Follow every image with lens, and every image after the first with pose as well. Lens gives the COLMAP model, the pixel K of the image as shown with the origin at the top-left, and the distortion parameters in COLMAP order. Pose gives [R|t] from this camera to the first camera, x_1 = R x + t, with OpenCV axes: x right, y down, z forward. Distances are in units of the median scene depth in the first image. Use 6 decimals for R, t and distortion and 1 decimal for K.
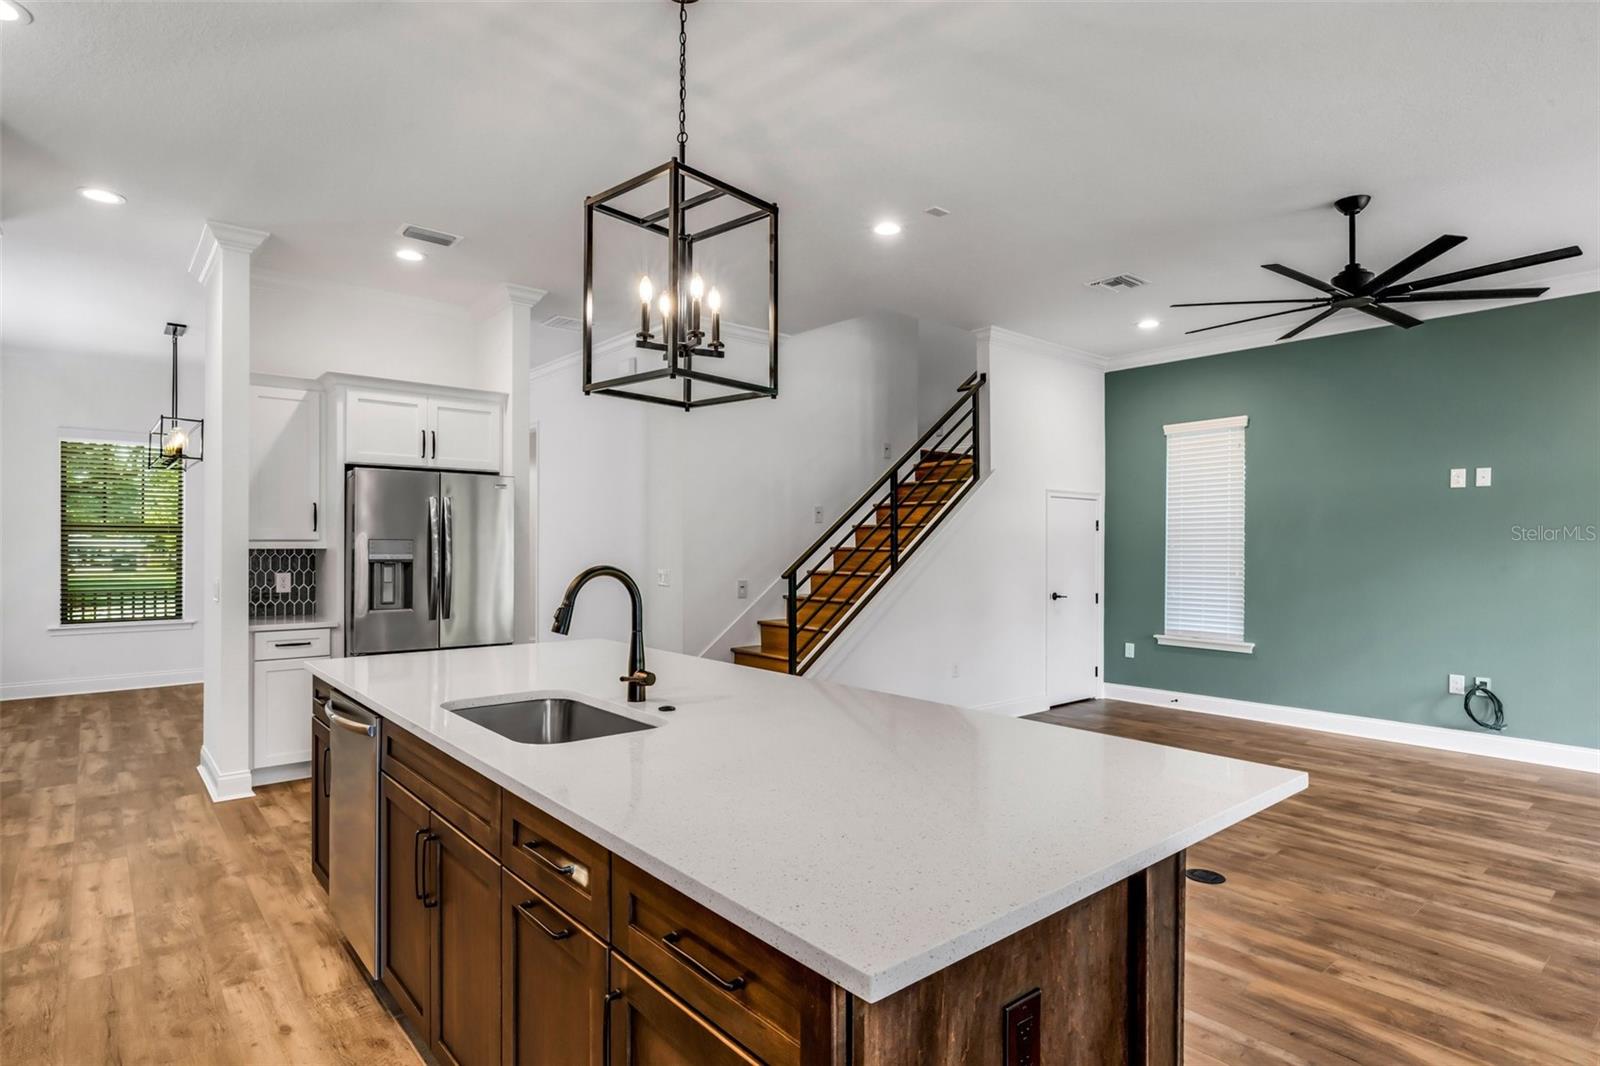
lens RADIAL K [[839.8, 0, 790.8], [0, 839.8, 537.9], [0, 0, 1]] dist [-0.000923, -0.001176]
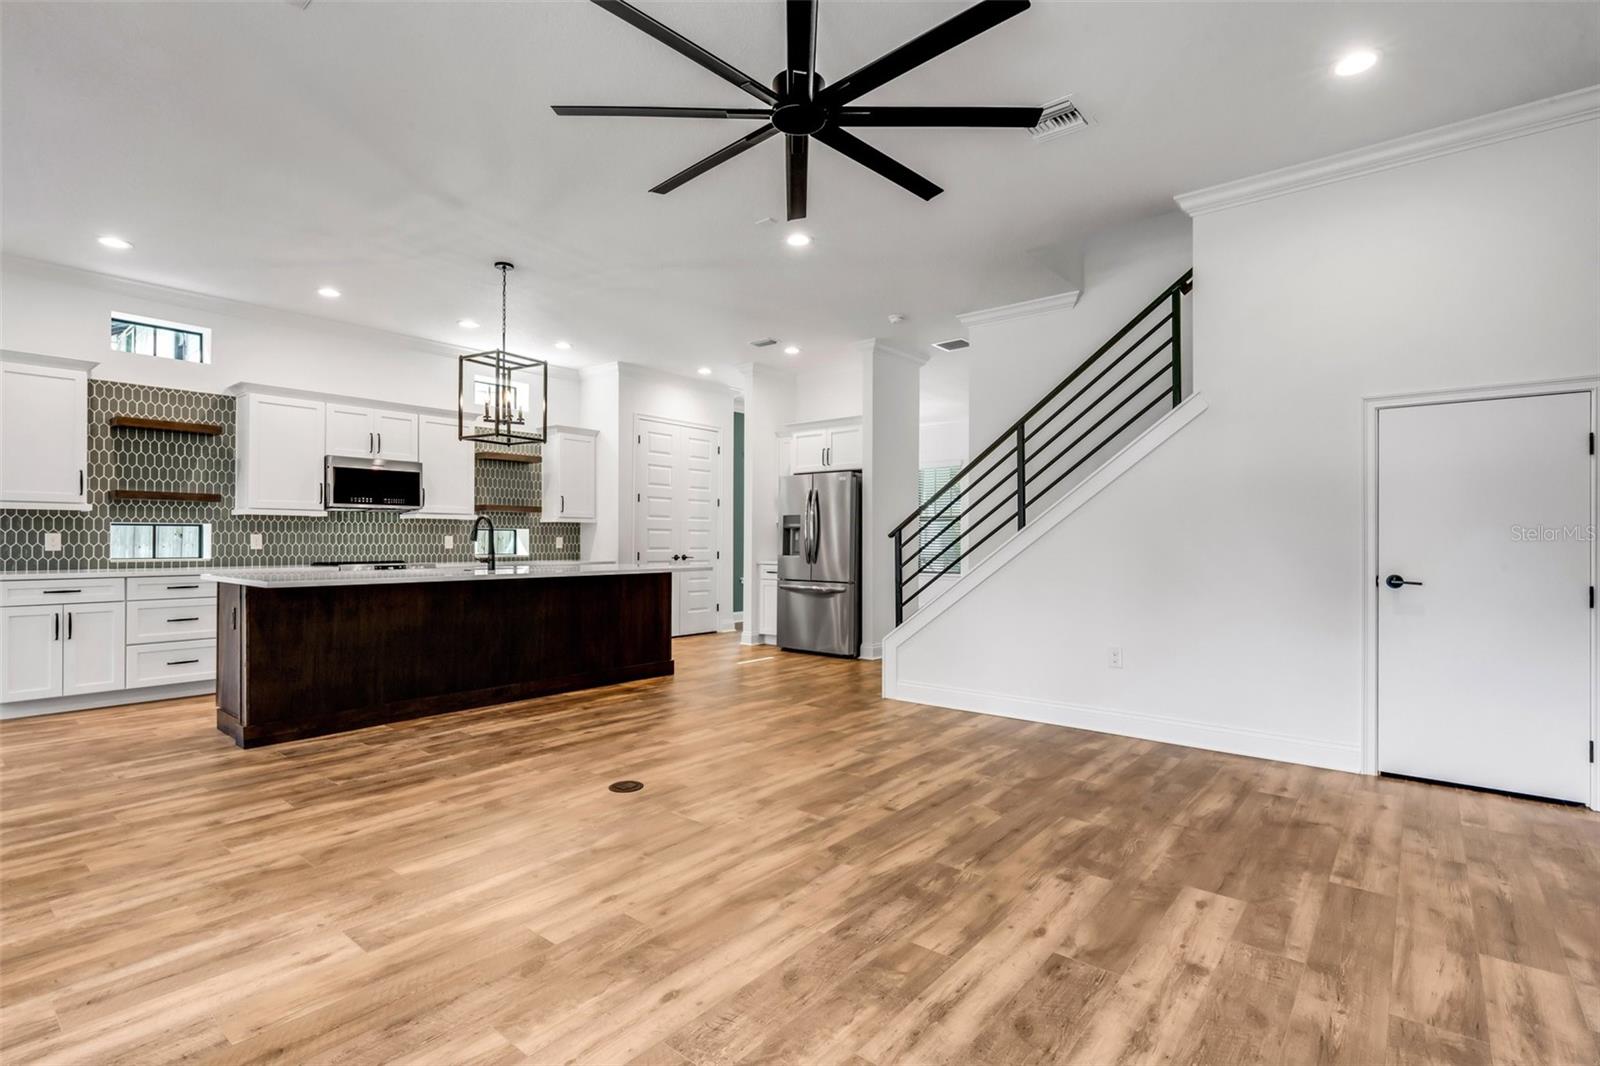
lens RADIAL K [[739.7, 0, 796.8], [0, 739.7, 534.9], [0, 0, 1]] dist [0.005437, 0.000534]
pose [[0.189141, -0.009370, -0.981905, 1.198046], [0.011742, 0.999905, -0.007280, 0.061921], [0.981880, -0.010153, 0.189233, 0.827008]]
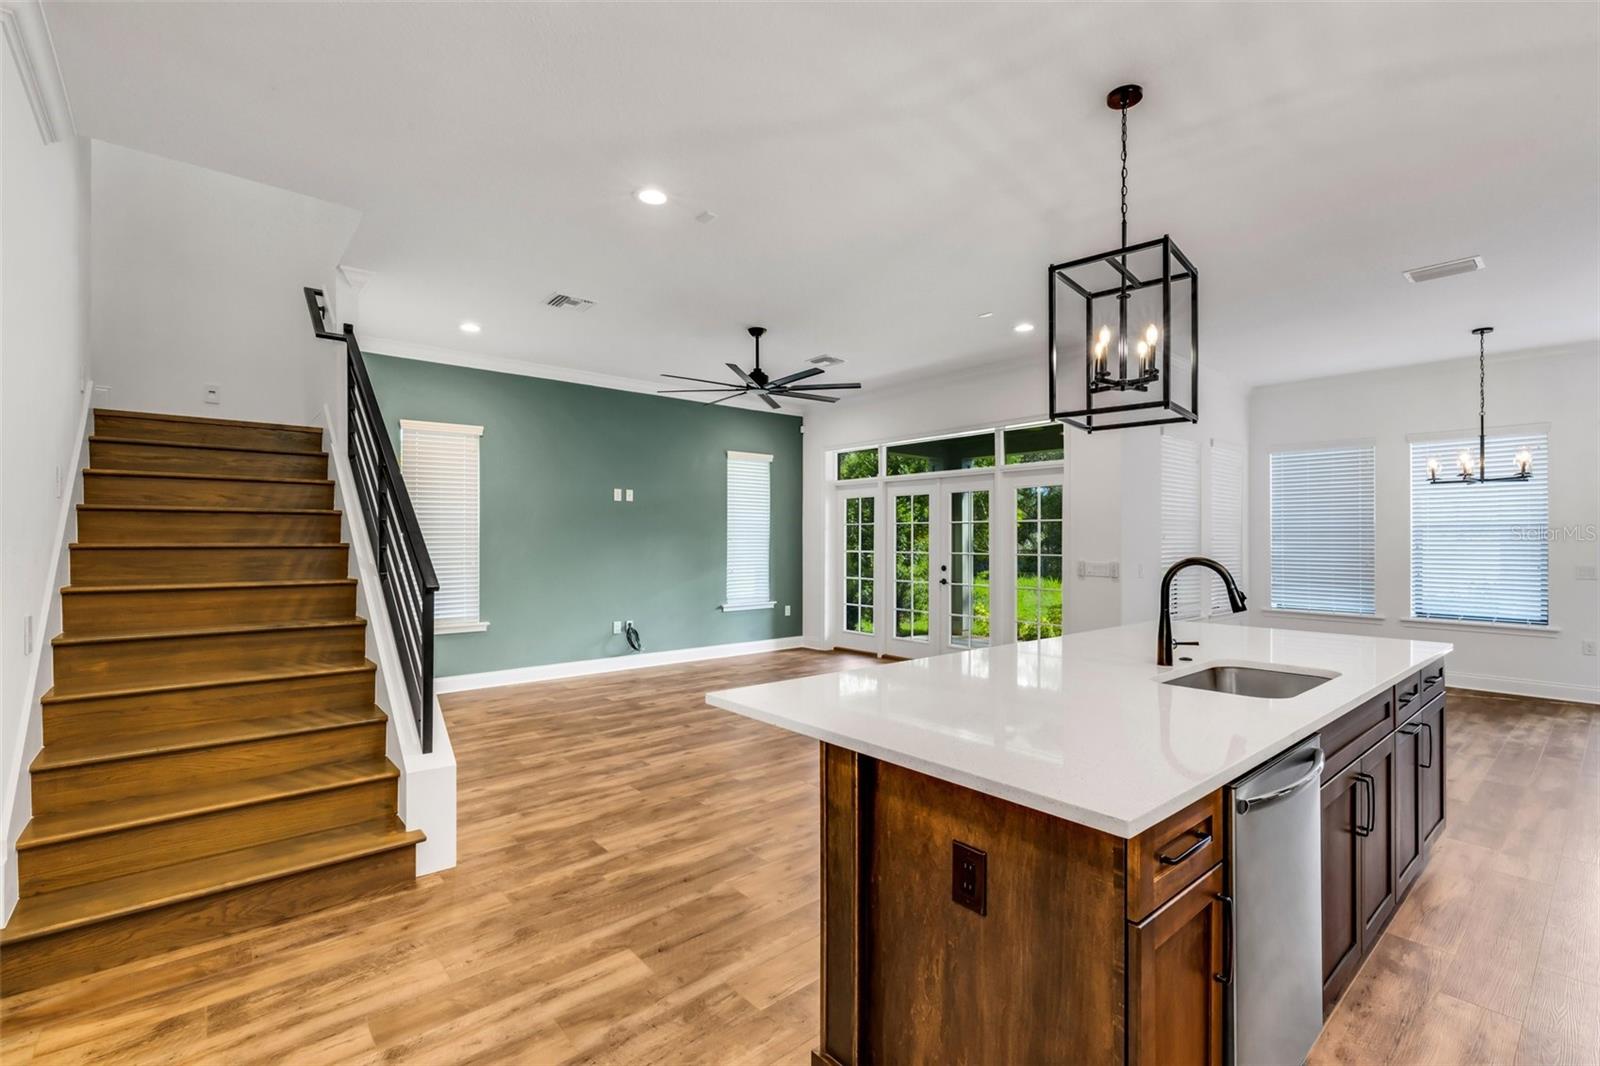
lens RADIAL K [[739.7, 0, 799.8], [0, 739.7, 542.2], [0, 0, 1]] dist [0.005437, 0.000534]
pose [[-0.016179, -0.008887, 0.999830, -0.743773], [-0.006820, 0.999938, 0.008778, 0.002690], [-0.999846, -0.006676, -0.016239, 0.880151]]
